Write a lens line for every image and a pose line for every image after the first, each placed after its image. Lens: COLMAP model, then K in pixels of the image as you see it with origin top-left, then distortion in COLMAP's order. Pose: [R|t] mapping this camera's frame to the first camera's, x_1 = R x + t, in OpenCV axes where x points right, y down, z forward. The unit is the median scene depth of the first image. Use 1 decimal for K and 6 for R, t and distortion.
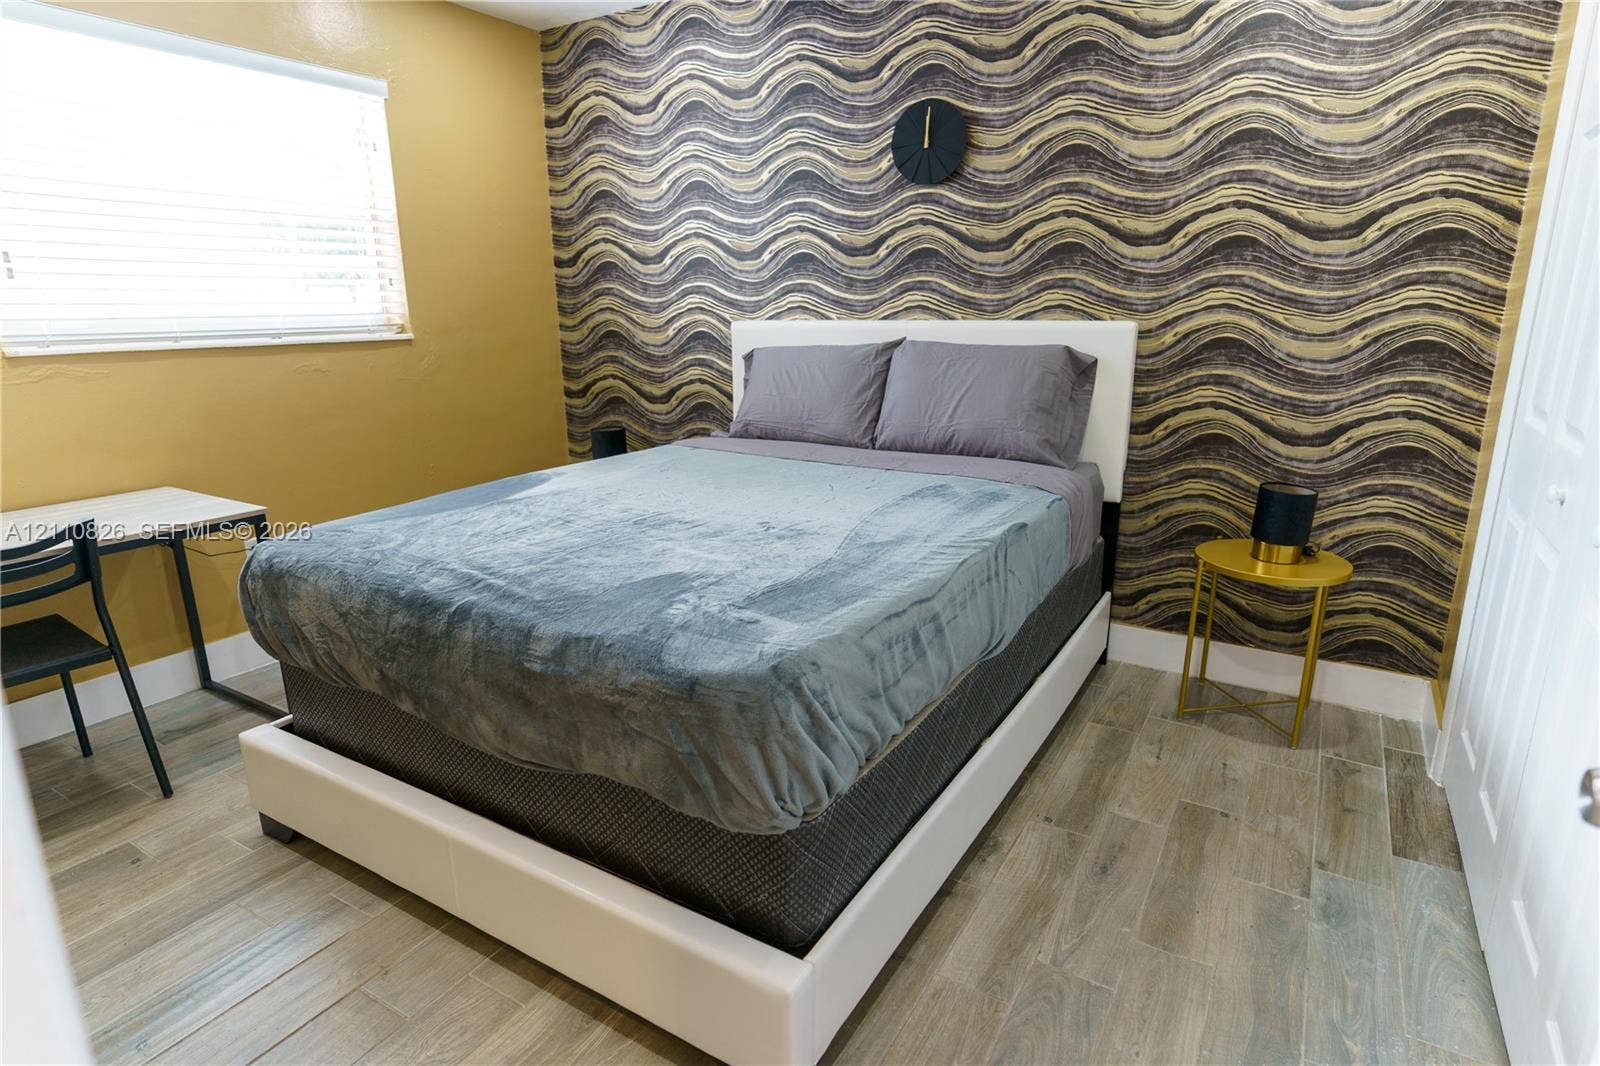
lens RADIAL K [[844.8, 0, 807.8], [0, 844.8, 542.1], [0, 0, 1]] dist [-0.014976, 0.002226]
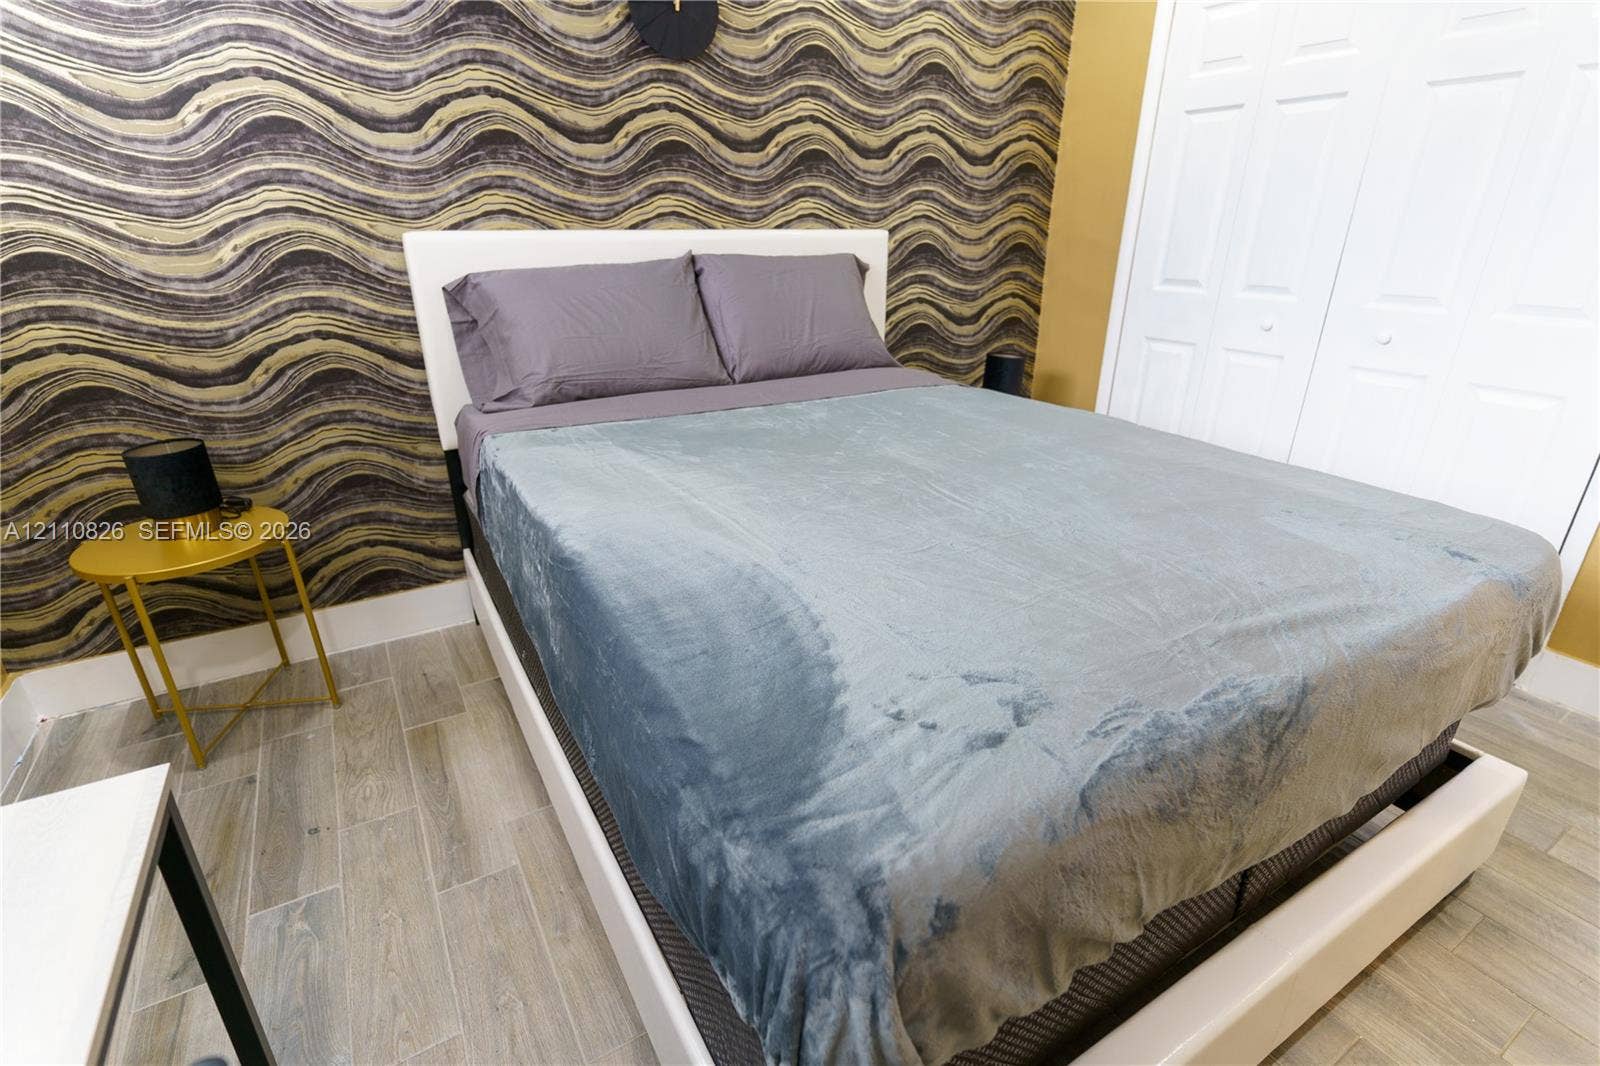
lens RADIAL K [[895.8, 0, 796.4], [0, 895.8, 731.4], [0, 0, 1]] dist [-0.003949, -0.001058]
pose [[0.380286, -0.454187, 0.805666, -0.722554], [0.235355, 0.889959, 0.390616, -0.108884], [-0.894422, 0.041072, 0.445334, 0.405941]]
